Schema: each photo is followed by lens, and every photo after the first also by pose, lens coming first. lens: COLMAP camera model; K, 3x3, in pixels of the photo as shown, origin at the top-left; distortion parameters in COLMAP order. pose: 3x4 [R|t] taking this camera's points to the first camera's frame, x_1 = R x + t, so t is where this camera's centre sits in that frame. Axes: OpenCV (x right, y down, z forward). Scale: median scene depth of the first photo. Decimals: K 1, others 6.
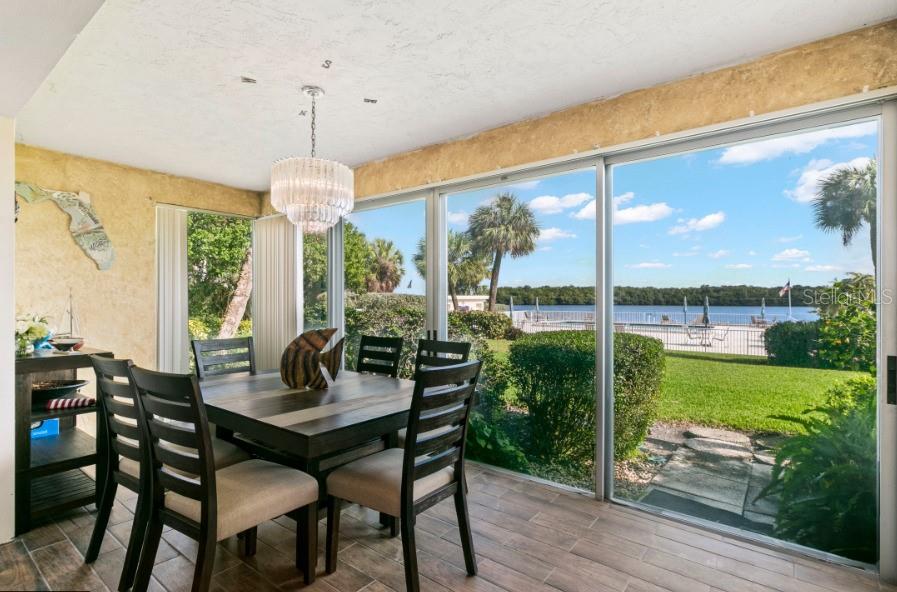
lens RADIAL K [[431.4, 0, 448.5], [0, 431.4, 296.0], [0, 0, 1]] dist [-0.009055, -0.000119]
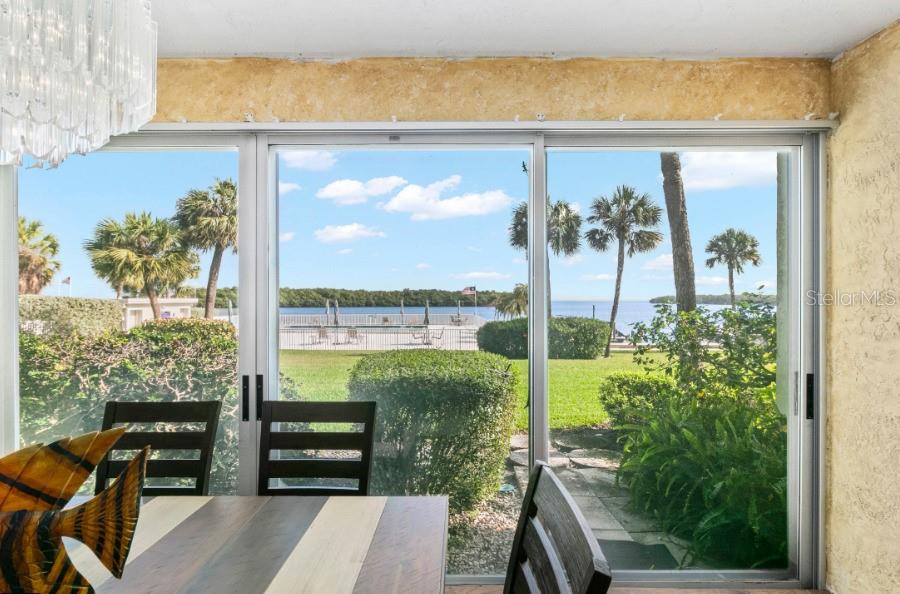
lens RADIAL K [[432.8, 0, 450.0], [0, 432.8, 297.0], [0, 0, 1]] dist [-0.009055, -0.000119]
pose [[0.796714, 0.002577, 0.604351, -0.049225], [-0.001676, 0.999996, -0.002055, -0.006890], [-0.604354, 0.000624, 0.796716, 0.102522]]
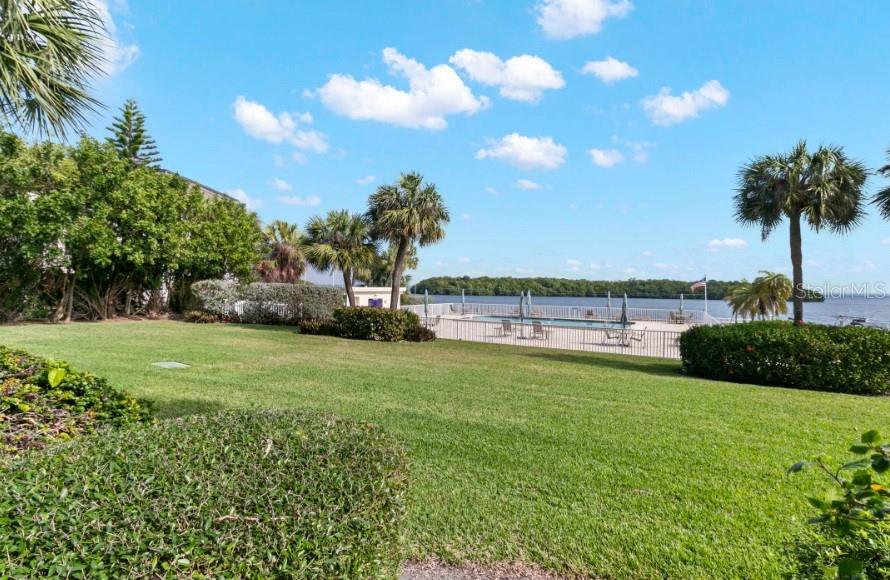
lens RADIAL K [[429.2, 0, 459.1], [0, 429.2, 297.5], [0, 0, 1]] dist [-0.002341, -0.000634]
pose [[0.988659, 0.010892, 0.149780, 0.157415], [-0.015306, 0.999481, 0.028347, -0.016468], [-0.149394, -0.030318, 0.988313, 0.200928]]
